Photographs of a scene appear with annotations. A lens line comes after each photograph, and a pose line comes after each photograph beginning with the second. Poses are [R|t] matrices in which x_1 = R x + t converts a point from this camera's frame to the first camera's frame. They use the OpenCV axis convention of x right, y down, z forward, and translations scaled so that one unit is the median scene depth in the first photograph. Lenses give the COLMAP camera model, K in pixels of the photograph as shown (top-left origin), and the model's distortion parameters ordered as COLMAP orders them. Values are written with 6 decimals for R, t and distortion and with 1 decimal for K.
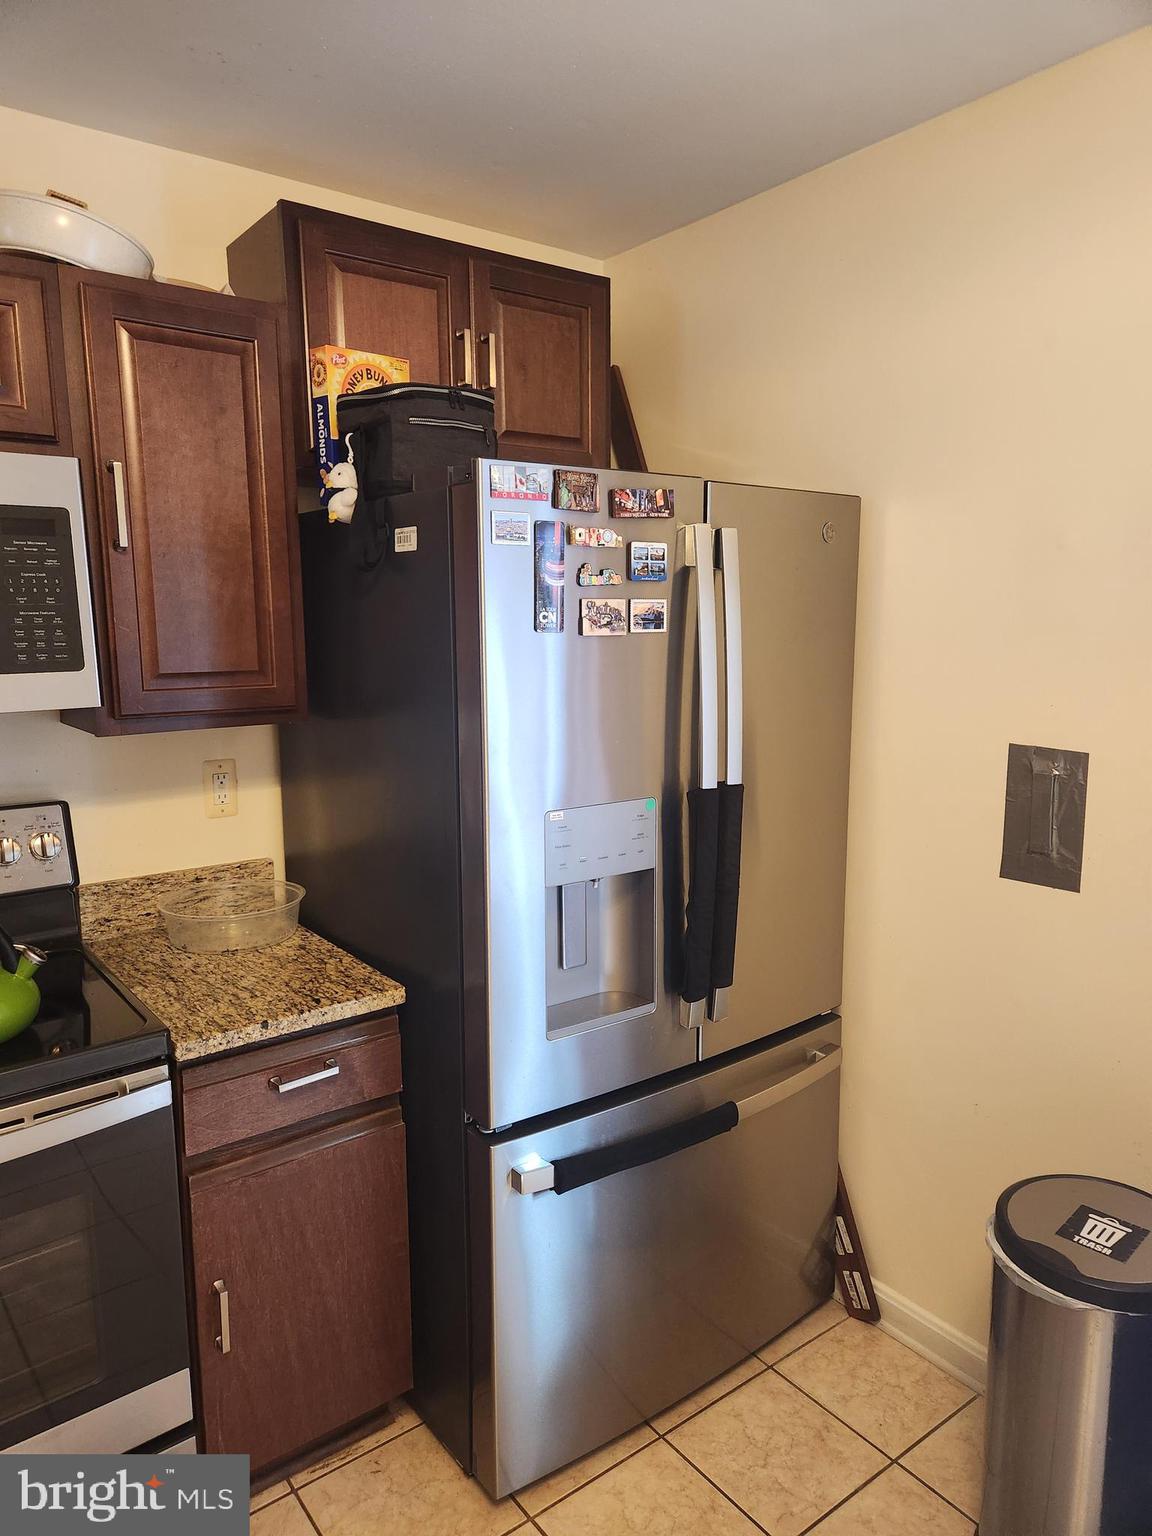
lens RADIAL K [[1026.5, 0, 578.4], [0, 1026.5, 764.3], [0, 0, 1]] dist [0.067997, -0.051456]
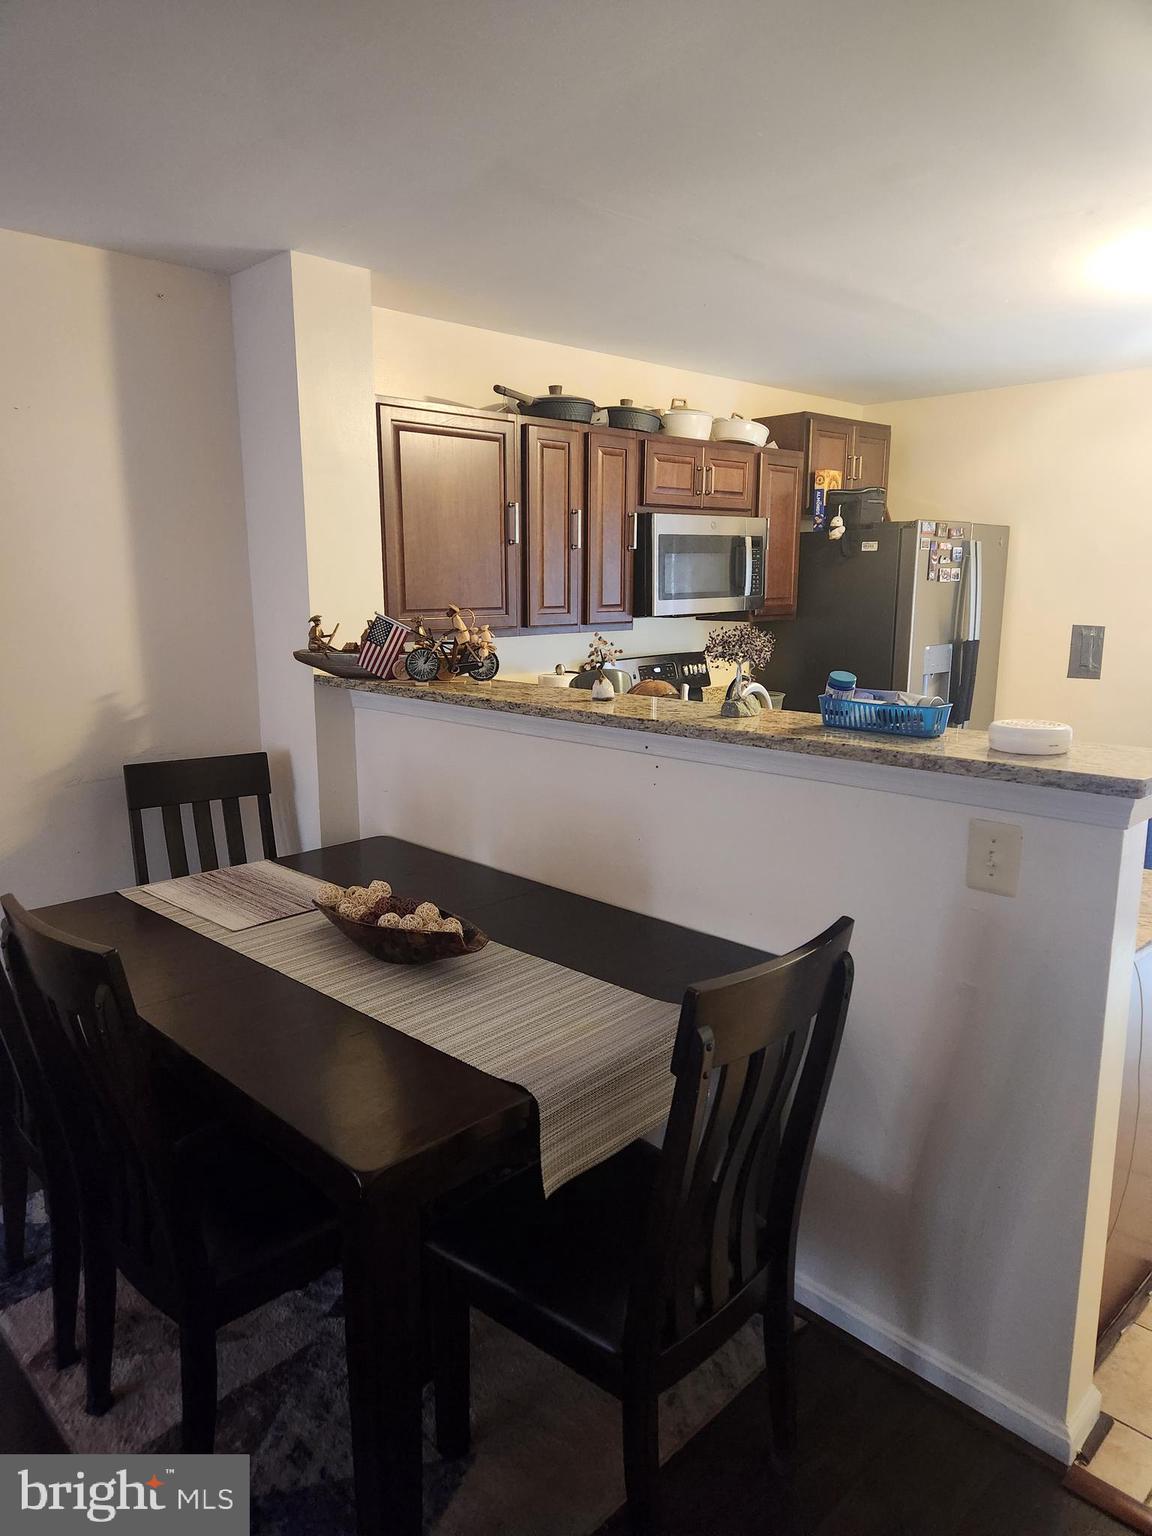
lens RADIAL K [[1030.9, 0, 576.0], [0, 1030.9, 768.0], [0, 0, 1]] dist [0.064092, -0.000636]
pose [[0.992654, -0.018081, 0.119628, -1.171762], [0.013656, 0.999196, 0.037707, 0.229723], [-0.120214, -0.035796, 0.992102, -1.504520]]
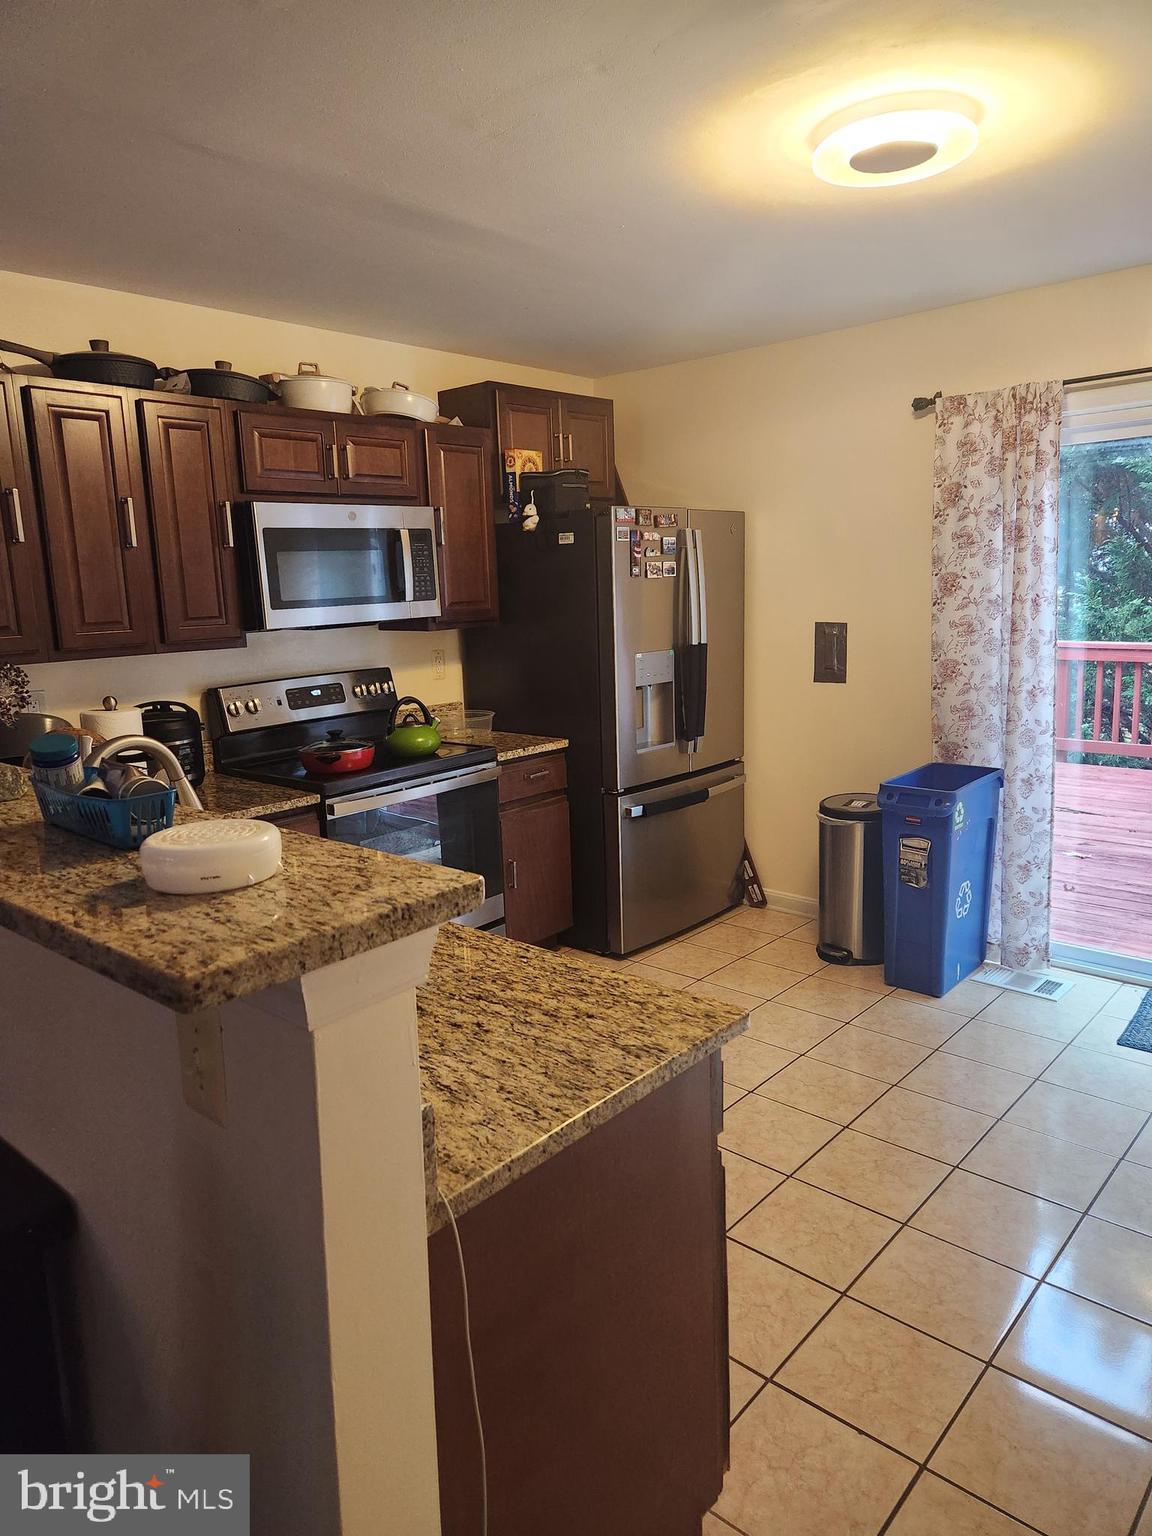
lens RADIAL K [[1026.5, 0, 578.4], [0, 1026.5, 764.3], [0, 0, 1]] dist [0.067997, -0.051456]
pose [[0.980444, -0.061224, 0.187034, -0.555910], [0.055383, 0.997805, 0.036301, 0.186860], [-0.188846, -0.025233, 0.981682, -1.172599]]
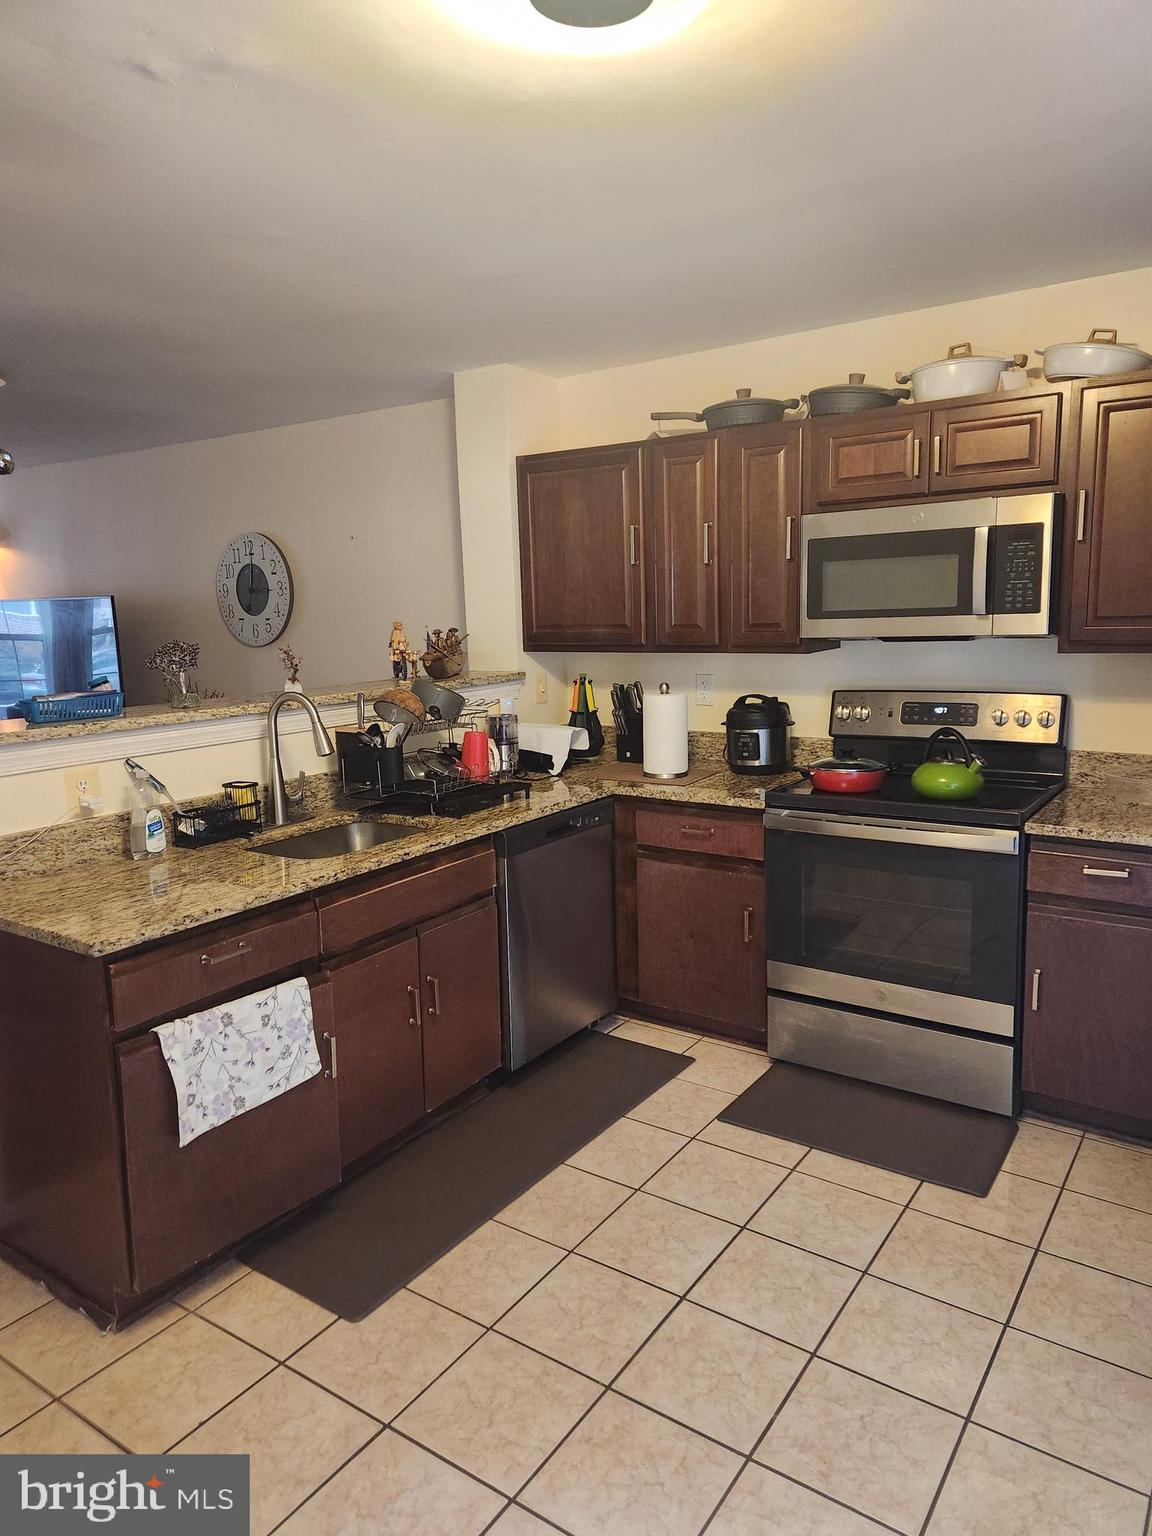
lens RADIAL K [[1026.5, 0, 569.8], [0, 1026.5, 771.6], [0, 0, 1]] dist [0.073771, -0.050543]
pose [[0.302427, 0.157619, -0.940050, 0.897105], [-0.115657, 0.985014, 0.127949, 0.037324], [0.946130, 0.070028, 0.316125, -0.272014]]
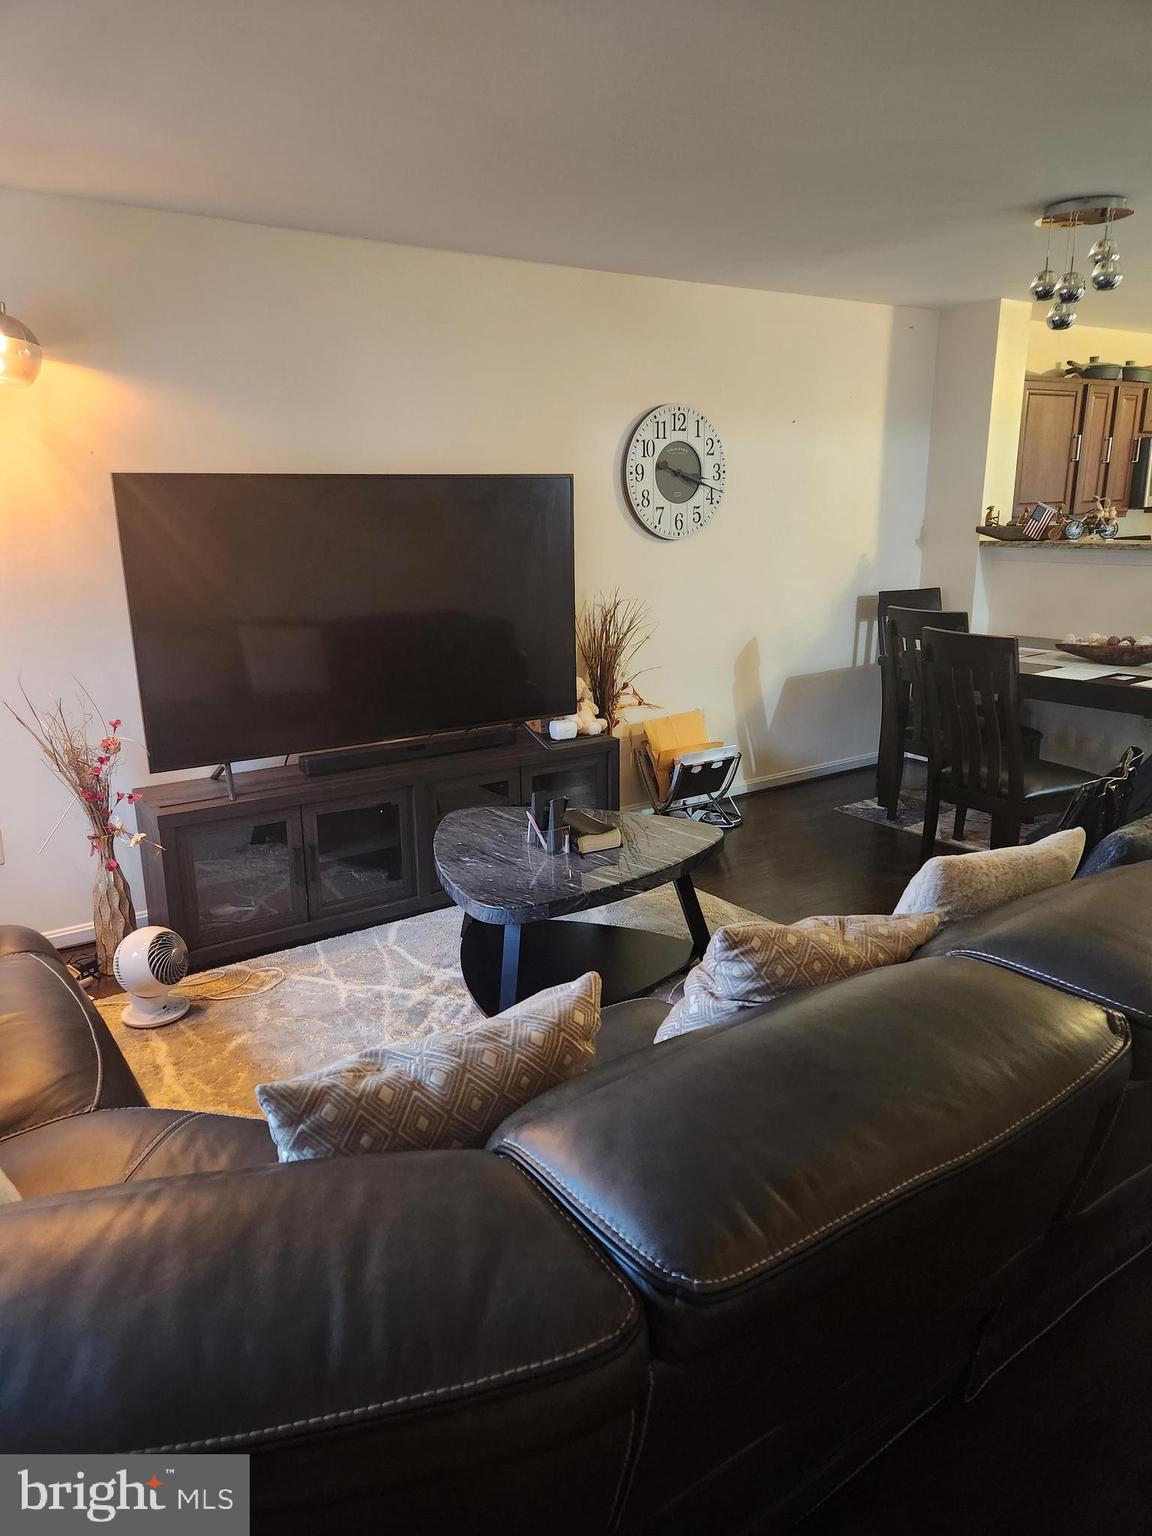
lens RADIAL K [[1026.5, 0, 569.8], [0, 1026.5, 771.6], [0, 0, 1]] dist [0.073771, -0.050543]
pose [[0.998603, 0.003782, -0.052712, -2.399259], [0.001954, 0.994113, 0.108333, 0.465808], [0.052811, -0.108284, 0.992716, -2.855123]]
